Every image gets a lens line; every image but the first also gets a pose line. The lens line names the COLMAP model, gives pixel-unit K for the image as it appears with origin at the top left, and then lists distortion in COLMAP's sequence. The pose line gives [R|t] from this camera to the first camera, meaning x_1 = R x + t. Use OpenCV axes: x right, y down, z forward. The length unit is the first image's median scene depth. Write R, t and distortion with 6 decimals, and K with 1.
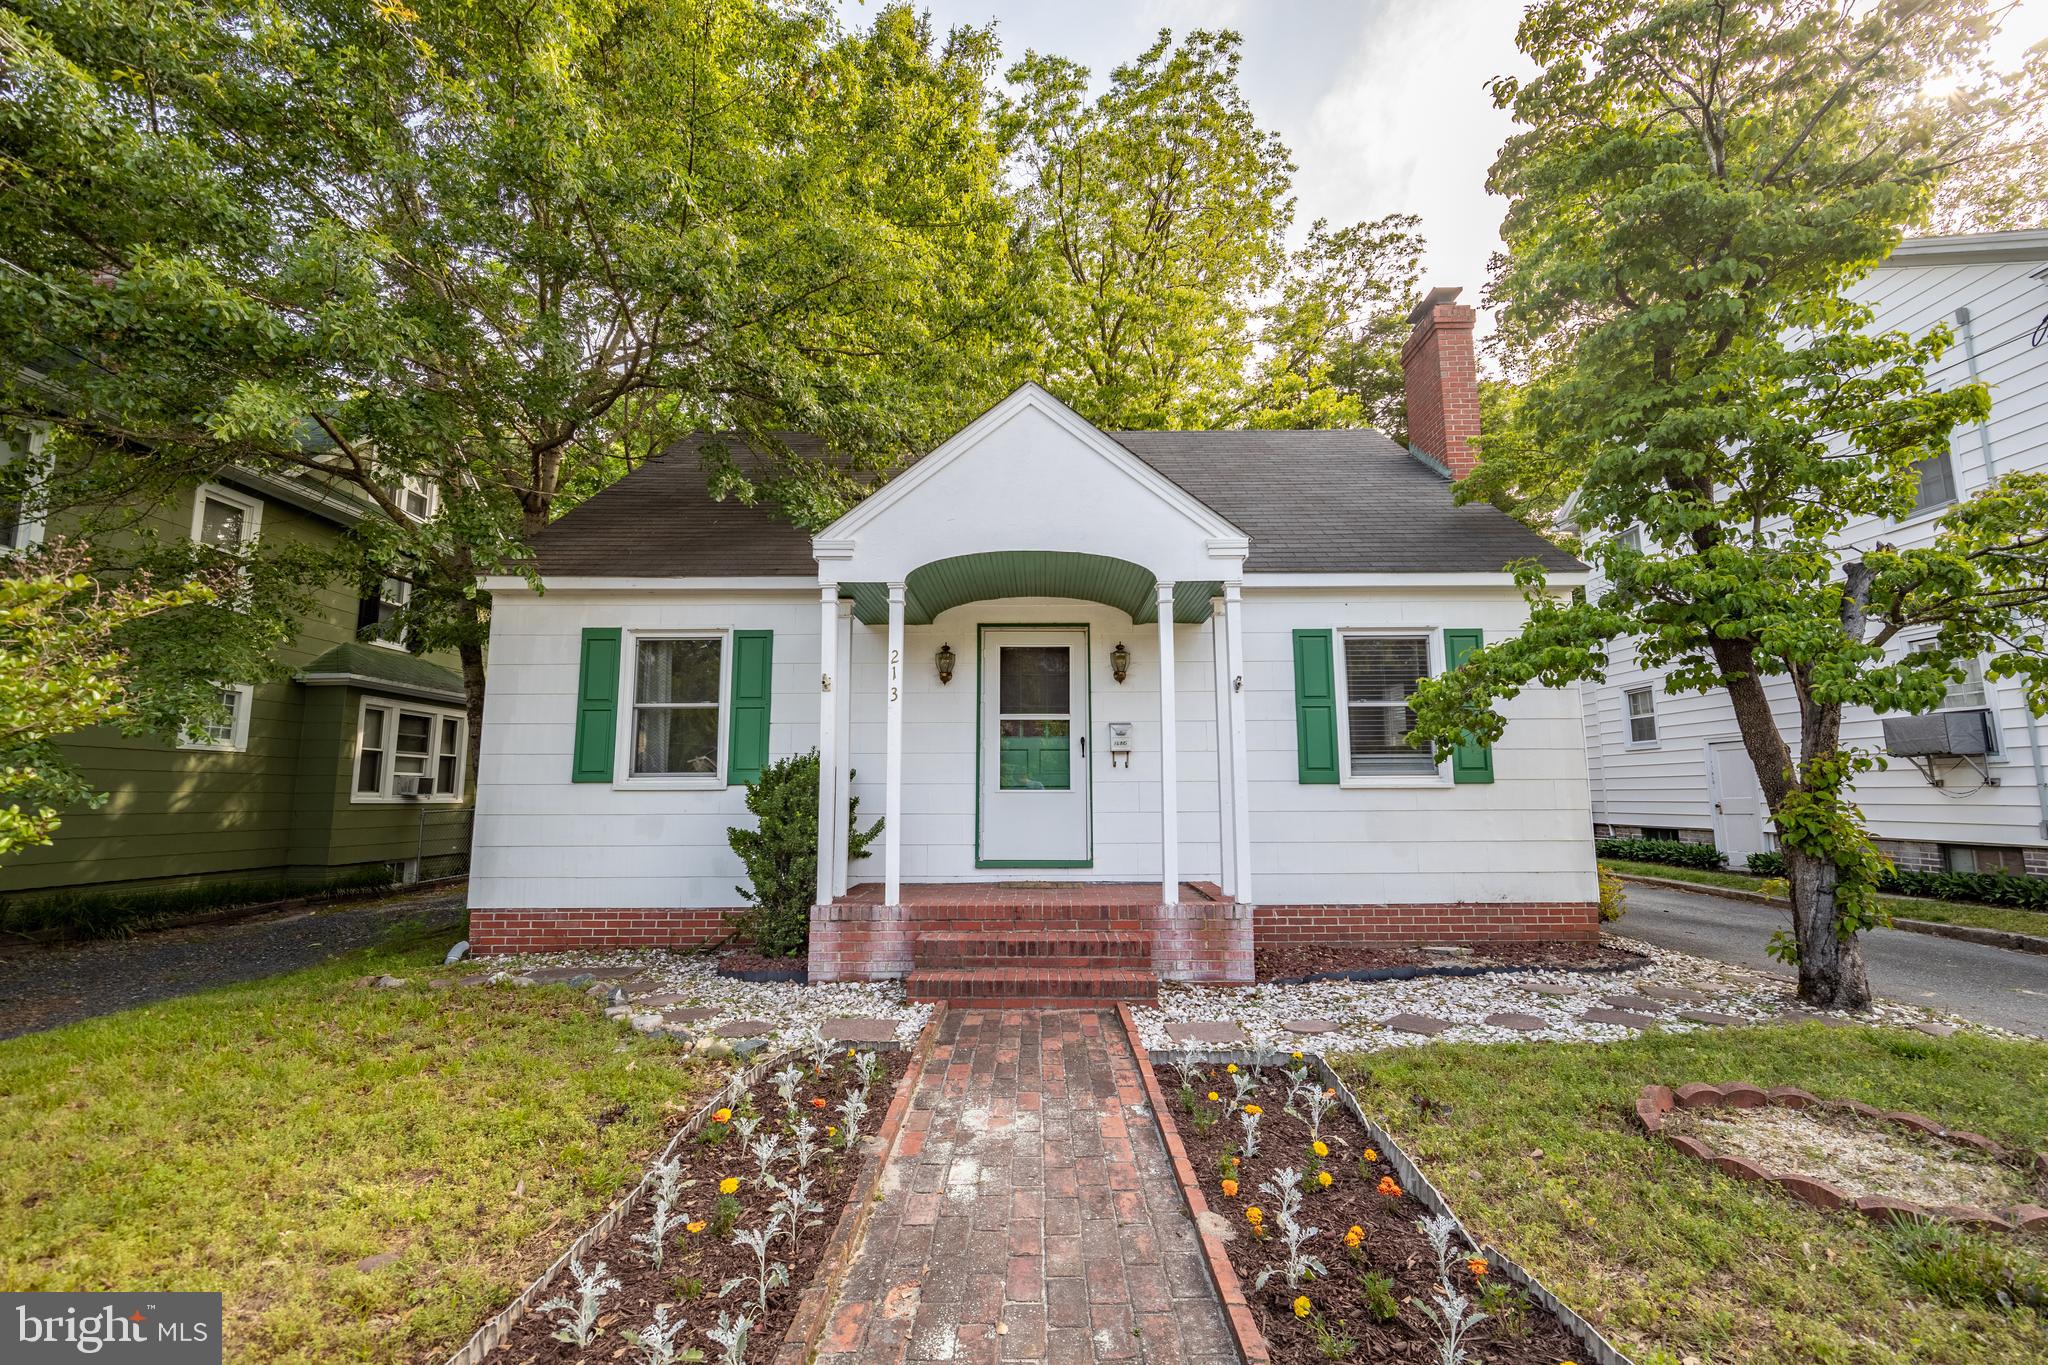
lens RADIAL K [[843.5, 0, 1038.3], [0, 843.5, 681.7], [0, 0, 1]] dist [-0.001762, -0.000658]
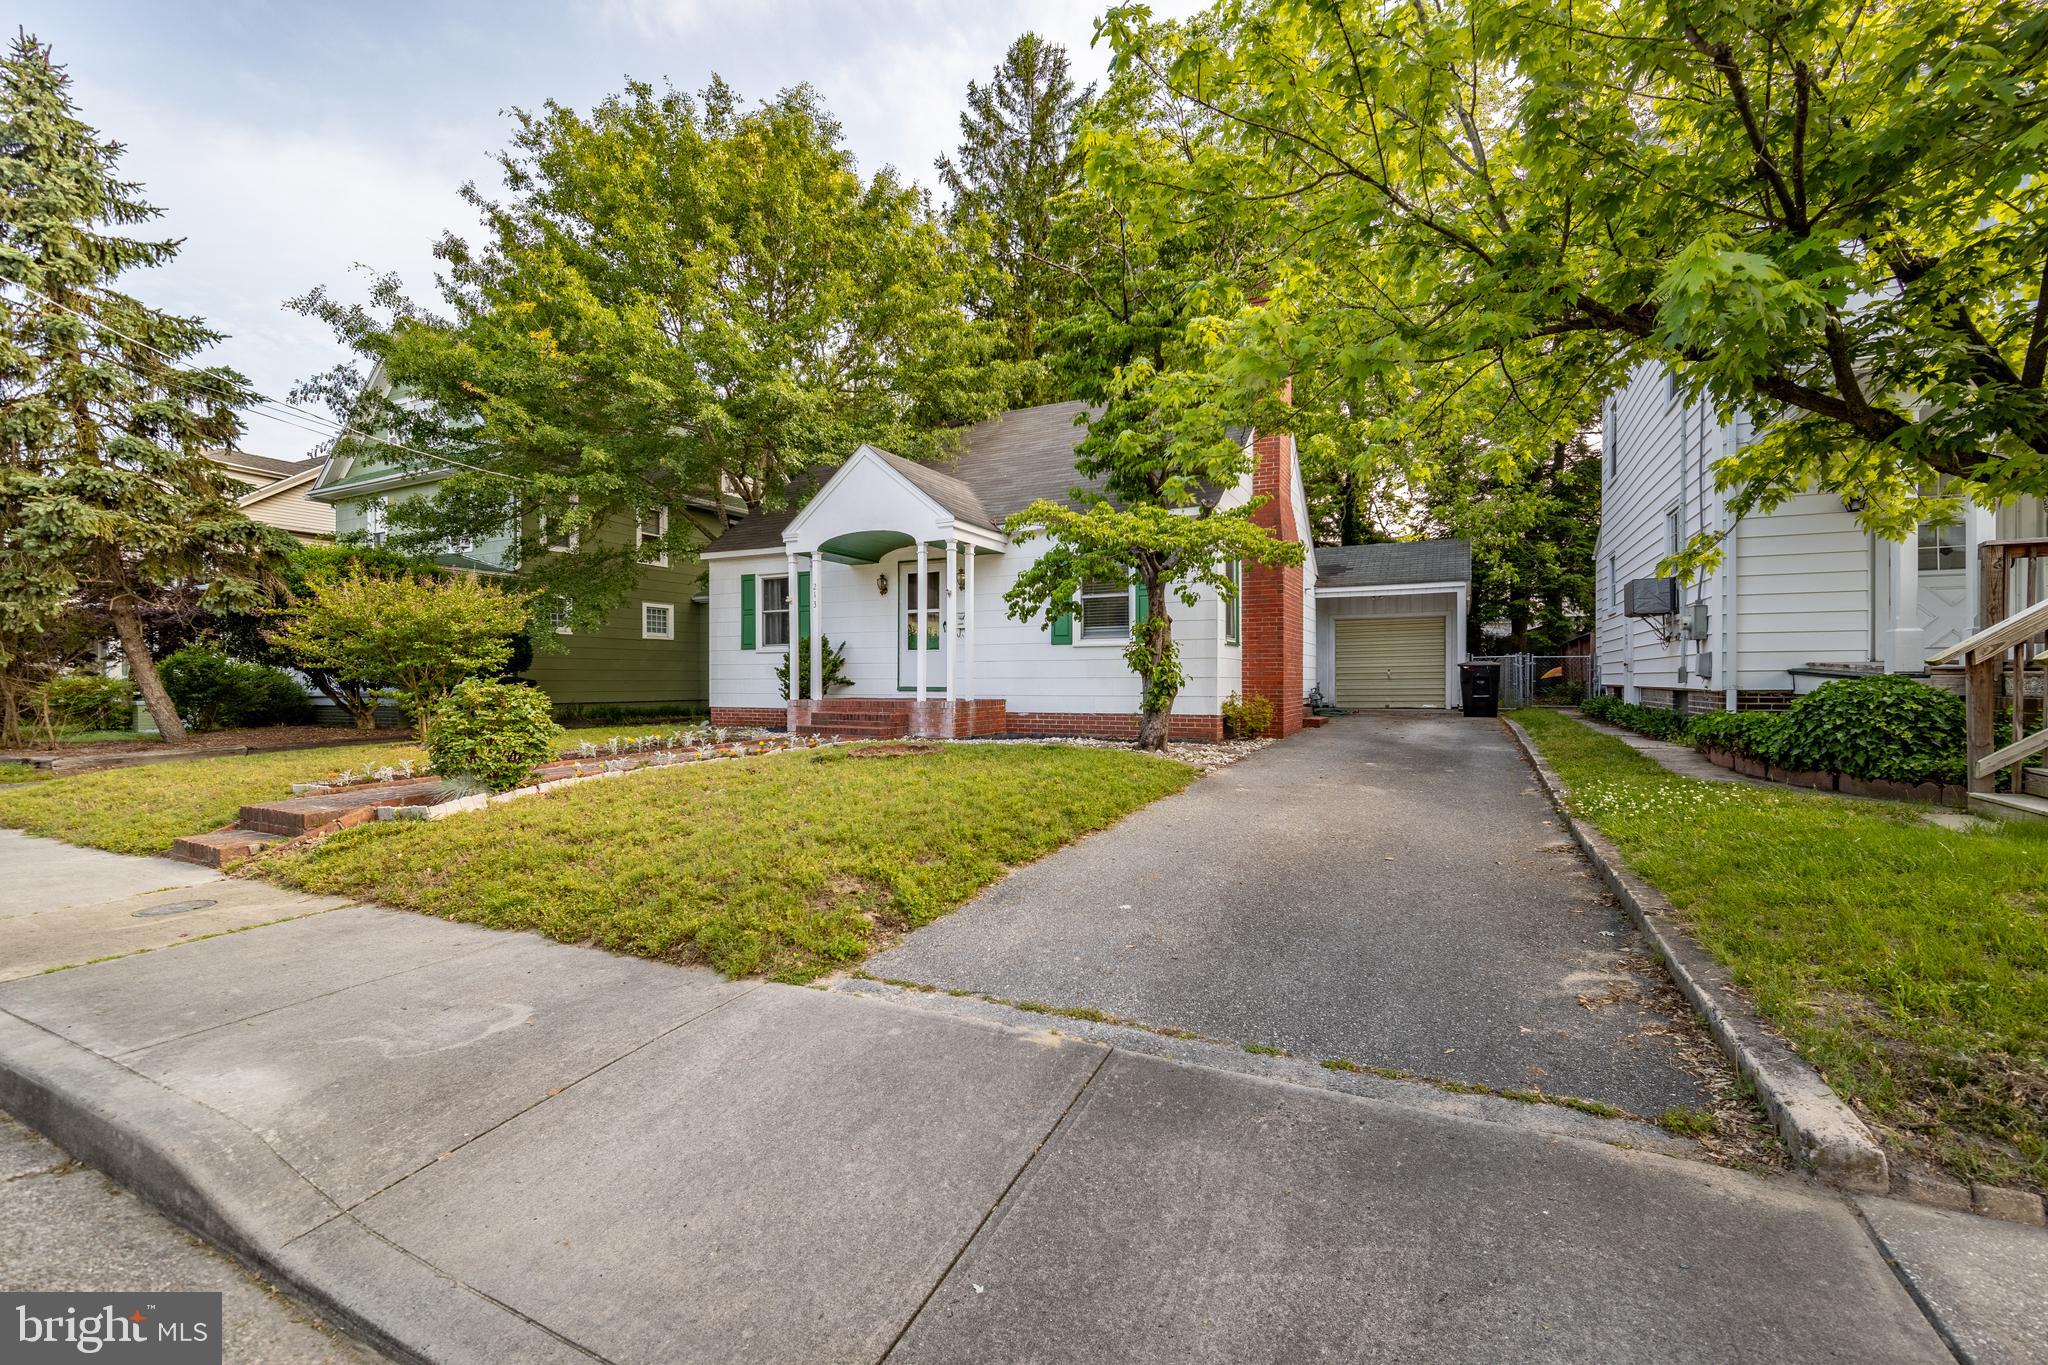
lens RADIAL K [[843.5, 0, 1033.8], [0, 843.5, 686.7], [0, 0, 1]] dist [-0.001762, -0.000658]
pose [[0.891936, 0.007114, -0.452107, 1.102857], [0.056876, 0.990169, 0.127789, -0.016745], [0.448571, -0.139694, 0.882762, -0.572879]]
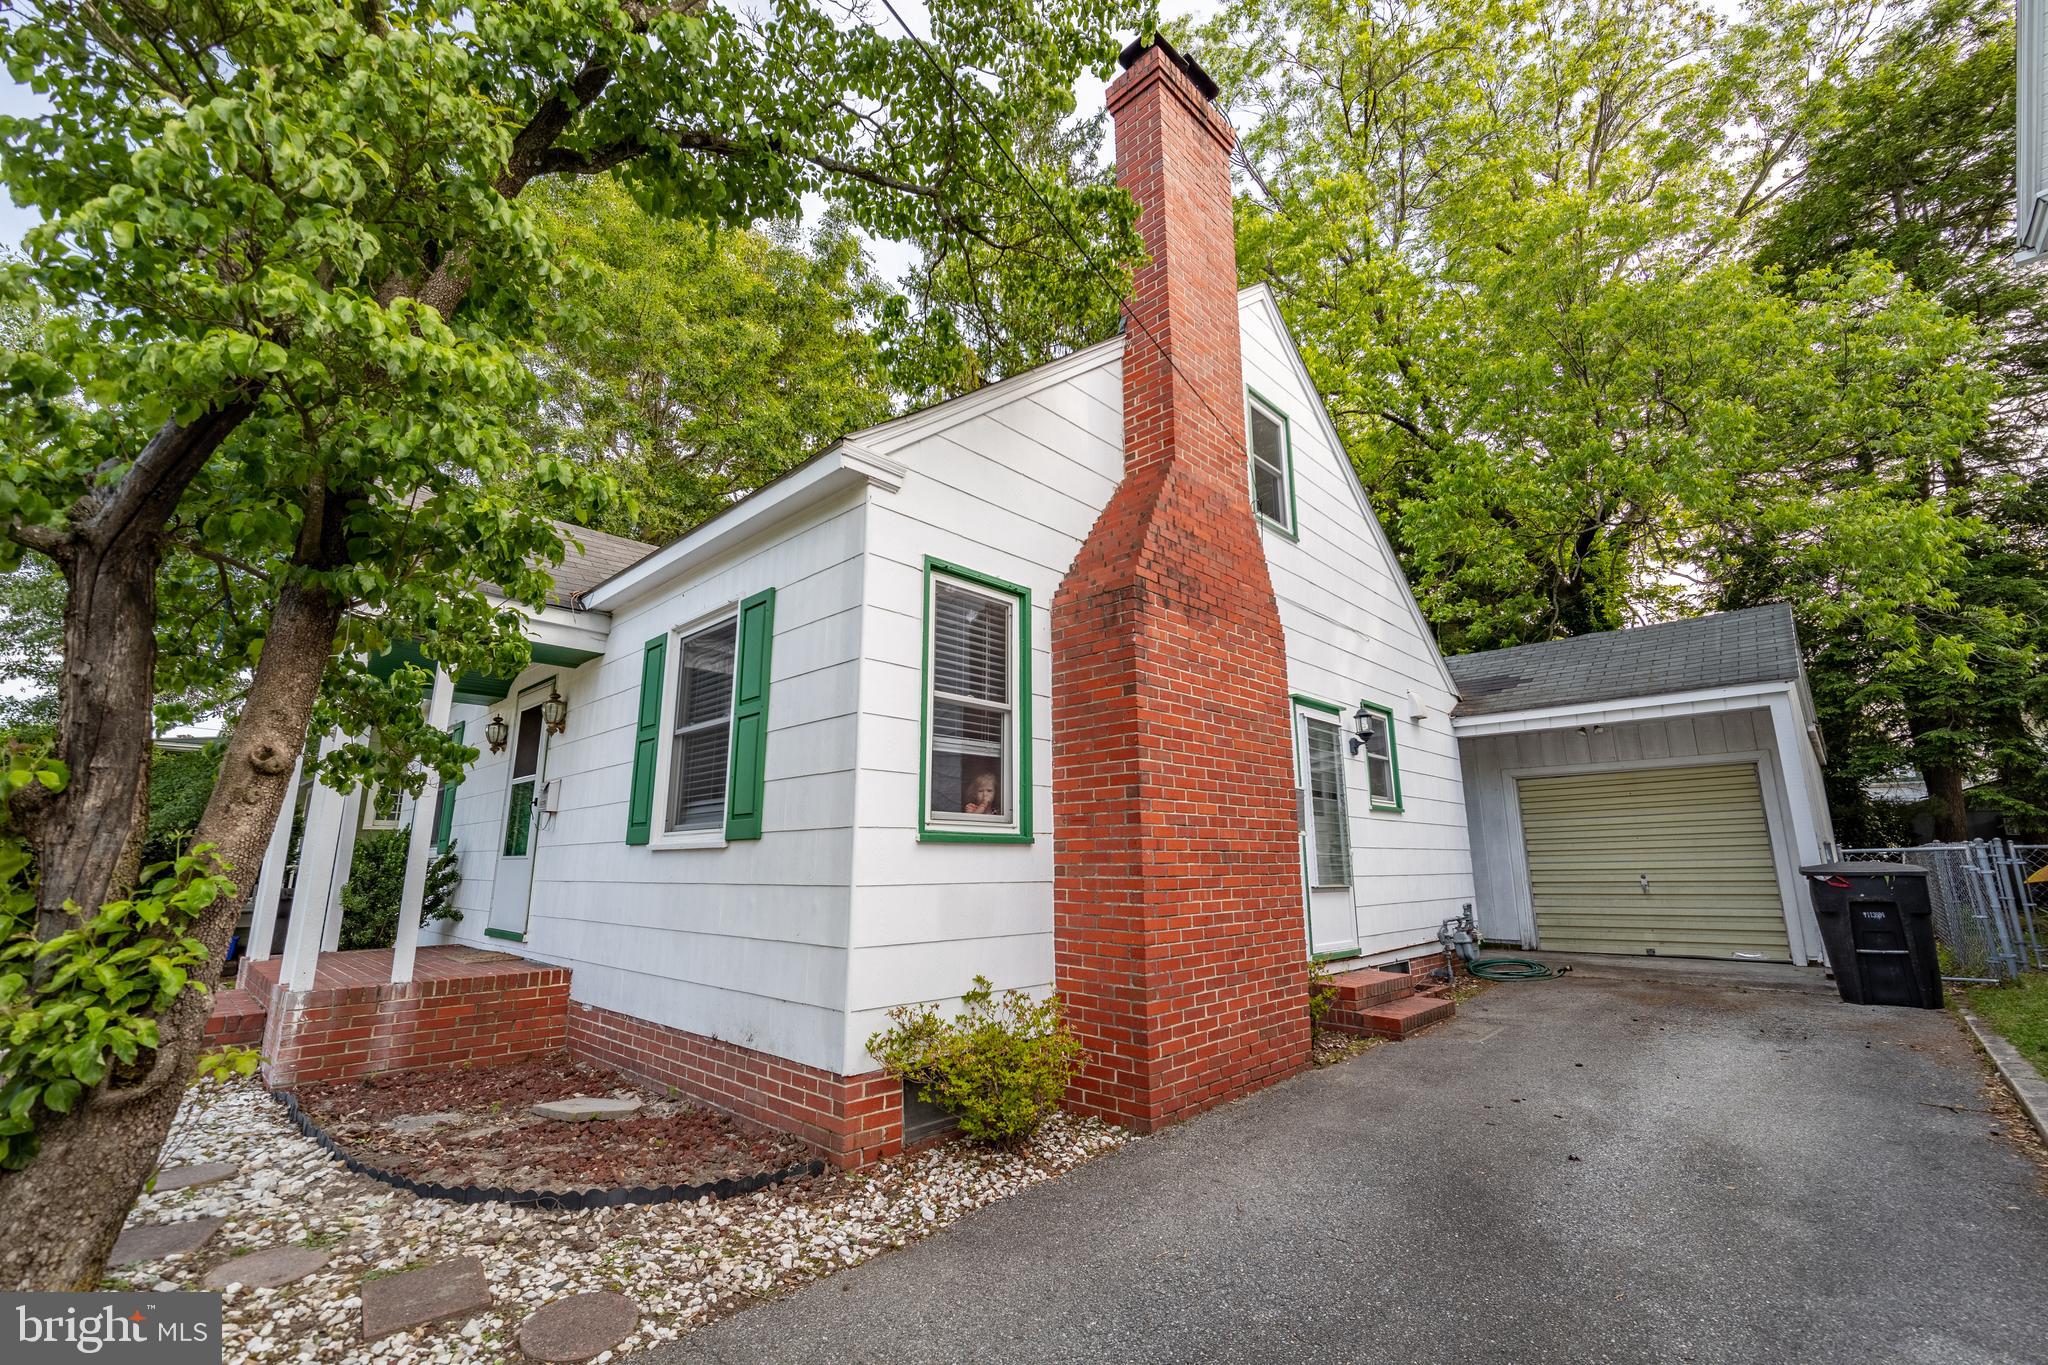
lens RADIAL K [[843.5, 0, 1025.6], [0, 843.5, 685.5], [0, 0, 1]] dist [-0.001762, -0.000658]
pose [[0.721248, -0.145816, -0.677155, 1.138484], [0.095935, 0.989198, -0.110829, 0.101433], [0.686001, 0.014972, 0.727447, 0.723438]]
